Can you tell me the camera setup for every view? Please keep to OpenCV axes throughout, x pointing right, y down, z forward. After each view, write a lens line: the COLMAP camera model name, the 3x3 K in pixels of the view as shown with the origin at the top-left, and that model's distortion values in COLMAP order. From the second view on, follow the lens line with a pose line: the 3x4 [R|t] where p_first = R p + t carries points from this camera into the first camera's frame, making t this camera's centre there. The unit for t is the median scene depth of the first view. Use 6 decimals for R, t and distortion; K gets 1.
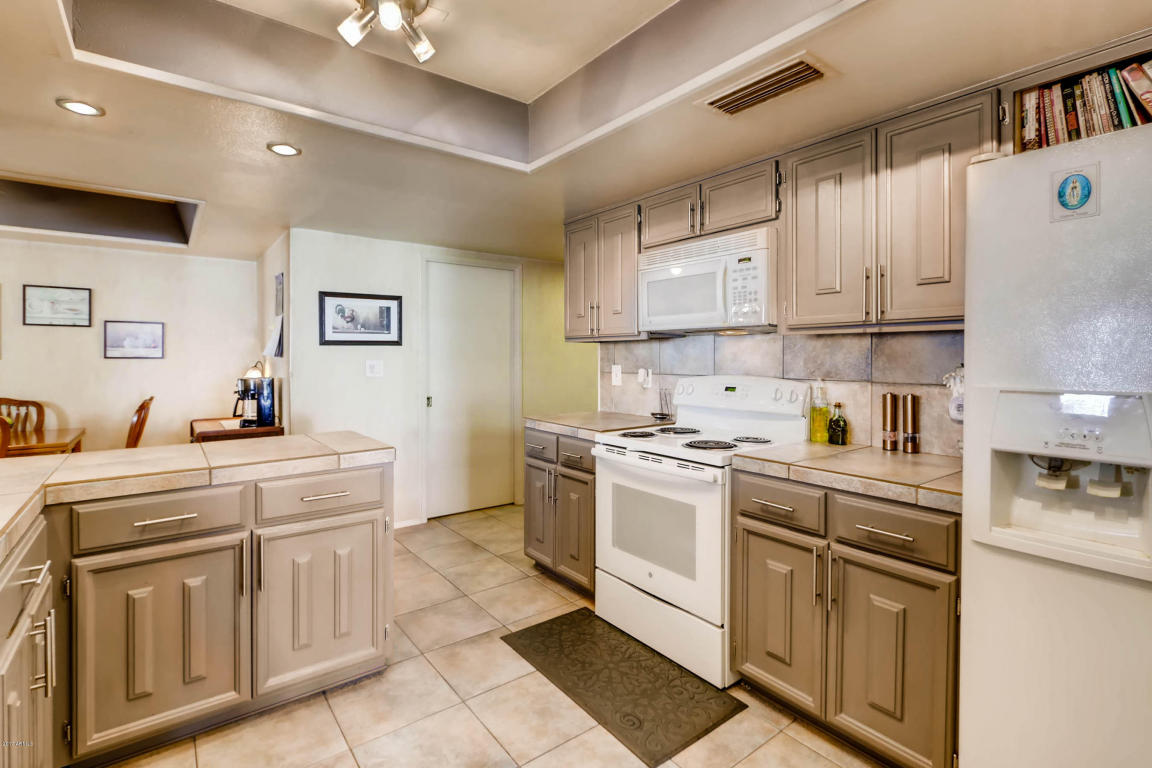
lens RADIAL K [[537.0, 0, 582.5], [0, 537.0, 359.8], [0, 0, 1]] dist [-0.007173, 0.001357]
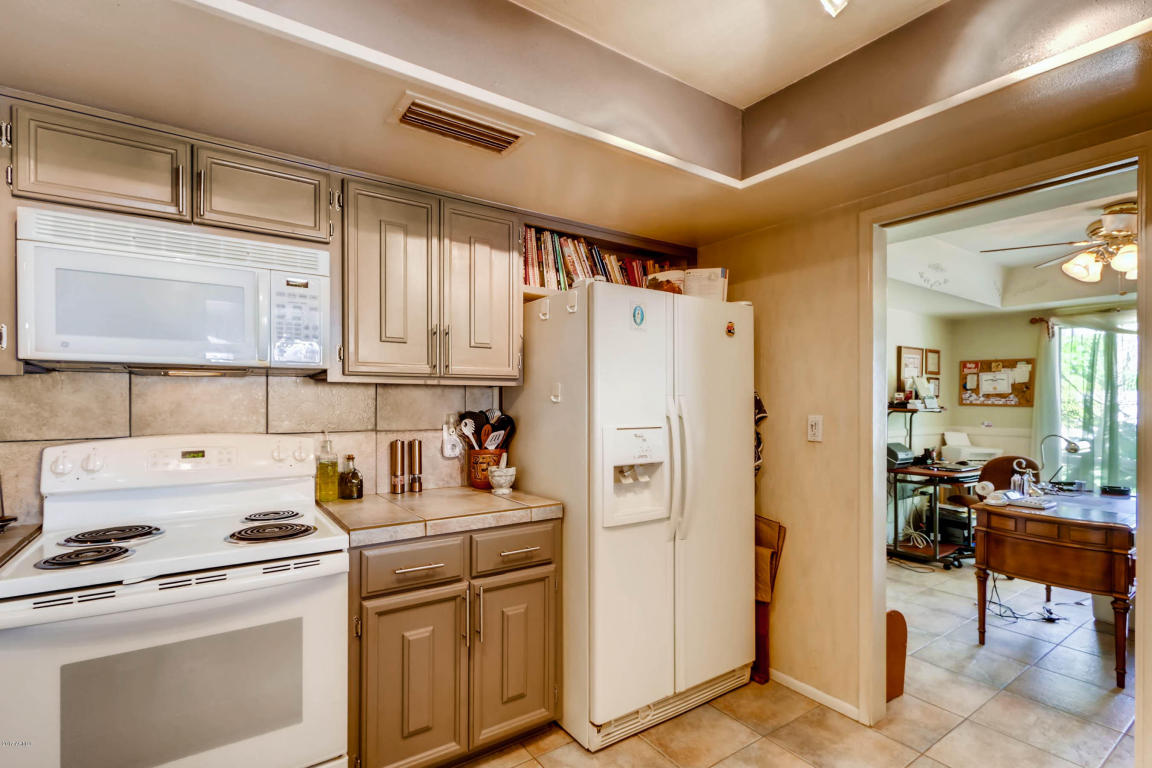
lens RADIAL K [[537.0, 0, 572.6], [0, 537.0, 401.8], [0, 0, 1]] dist [-0.007173, 0.001357]
pose [[0.058378, -0.002774, 0.998291, -0.463031], [0.005212, 0.999983, 0.002474, -0.014665], [-0.998281, 0.005059, 0.058392, 0.573113]]
